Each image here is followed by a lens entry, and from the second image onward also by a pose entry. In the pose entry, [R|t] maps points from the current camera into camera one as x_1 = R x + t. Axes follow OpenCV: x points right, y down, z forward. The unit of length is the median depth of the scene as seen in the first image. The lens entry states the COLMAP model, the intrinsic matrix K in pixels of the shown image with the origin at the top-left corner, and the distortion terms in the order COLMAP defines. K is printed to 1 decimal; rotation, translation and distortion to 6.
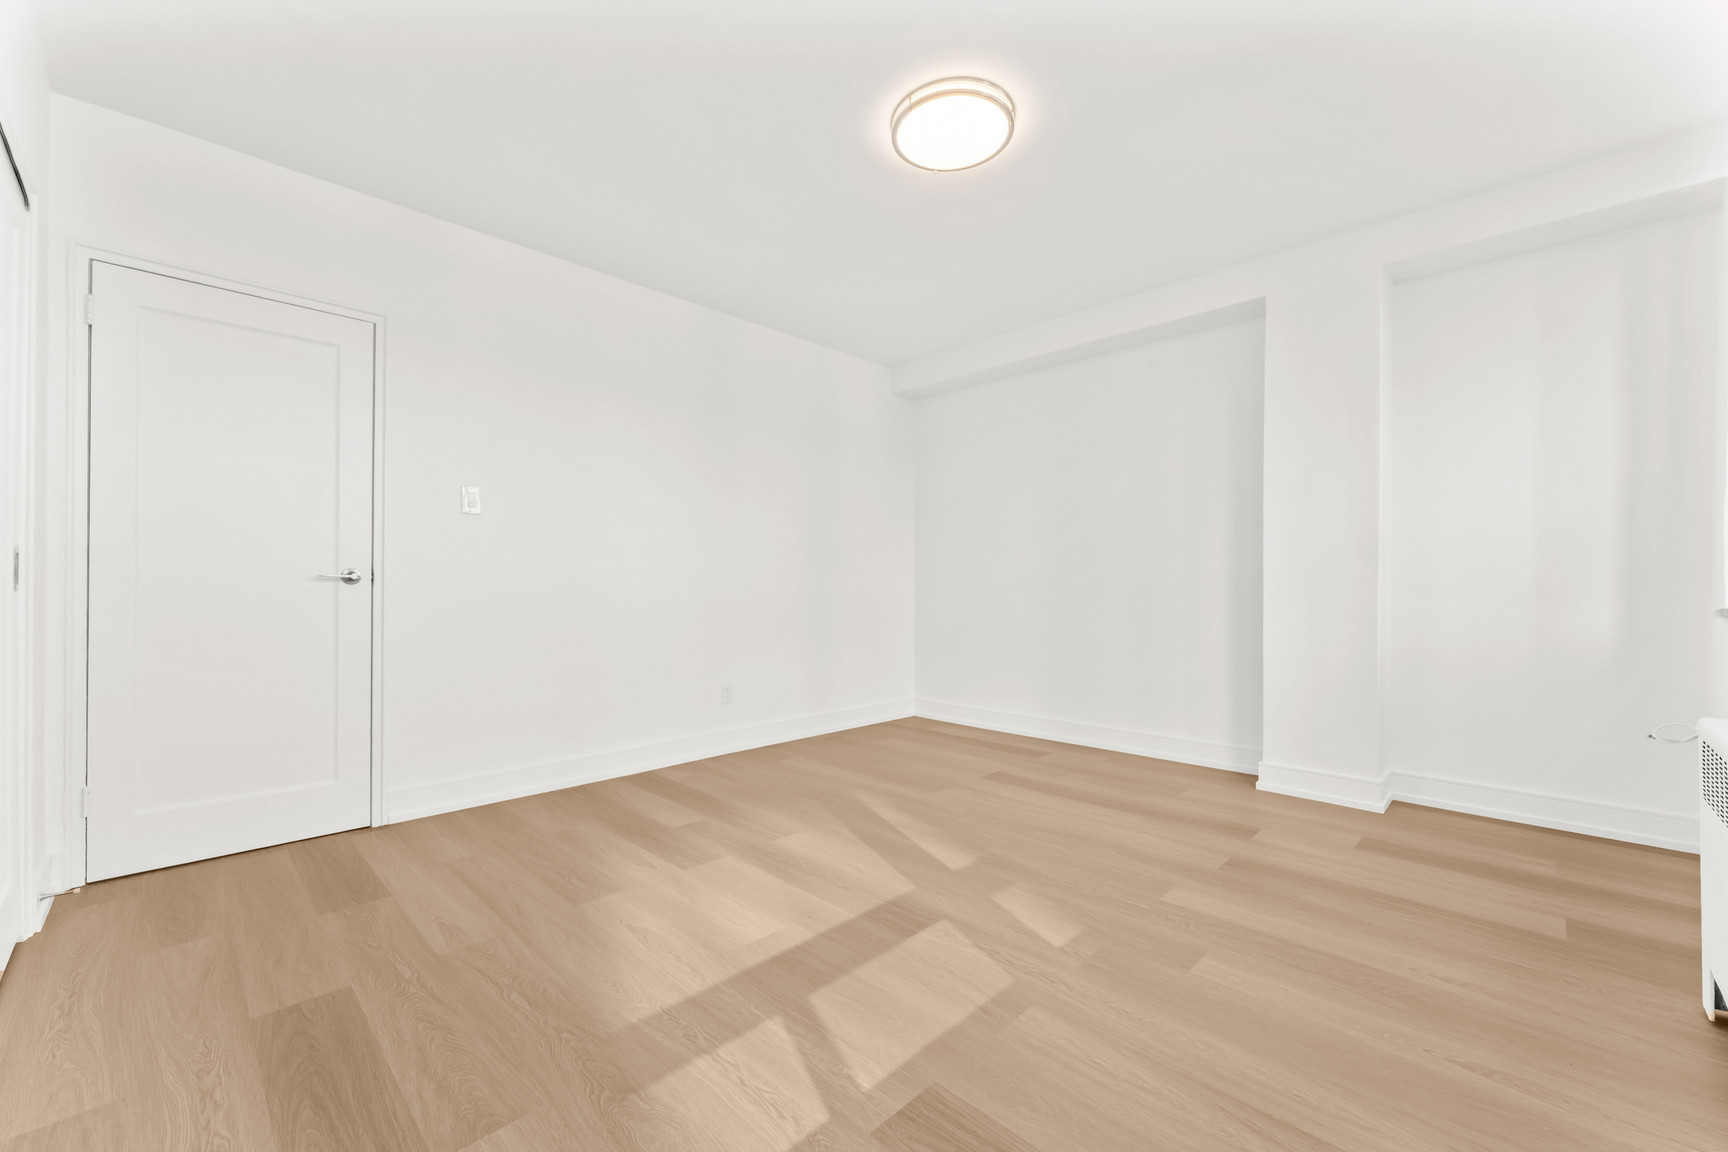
lens RADIAL K [[697.3, 0, 864.7], [0, 697.3, 579.1], [0, 0, 1]] dist [-0.001160, 0.000201]
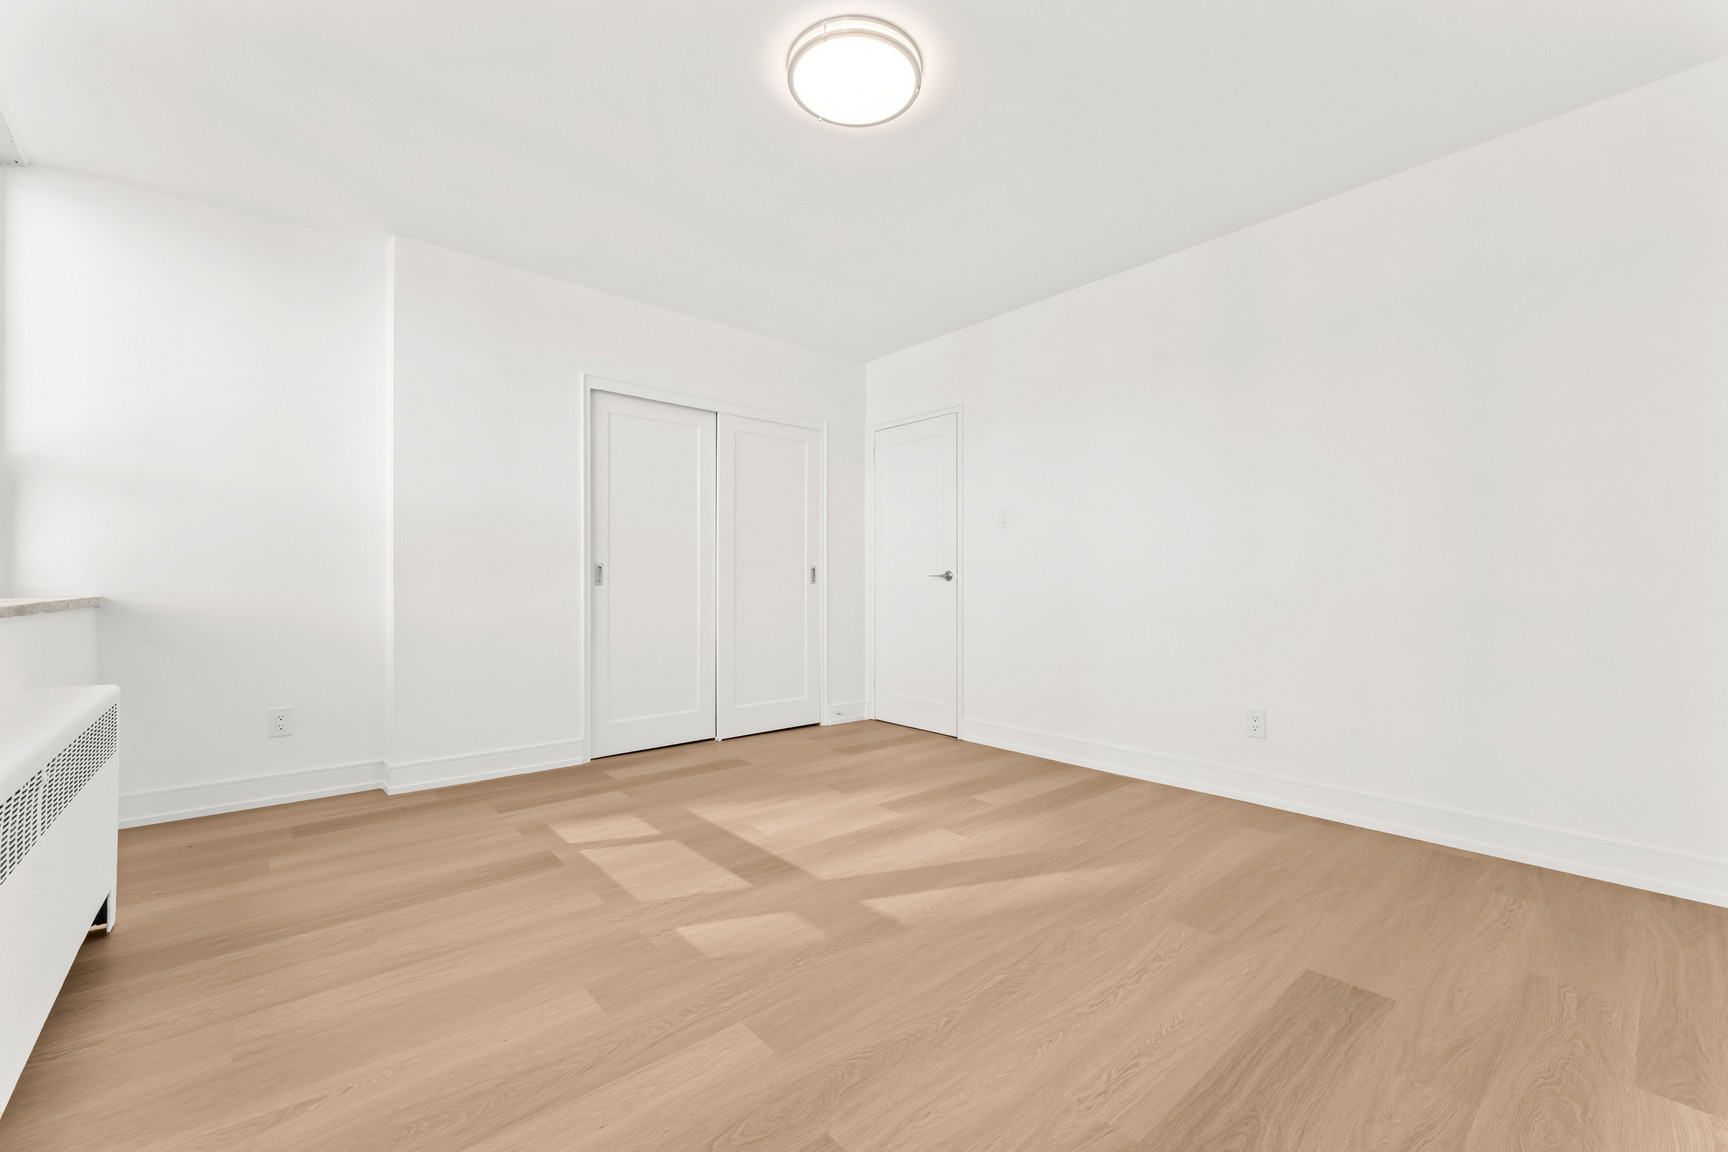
lens RADIAL K [[697.3, 0, 864.6], [0, 697.3, 579.0], [0, 0, 1]] dist [-0.001160, 0.000201]
pose [[-0.075524, -0.006041, -0.997126, 1.288246], [0.008840, 0.999938, -0.006728, 0.010023], [0.997105, -0.009323, -0.075466, 1.349324]]
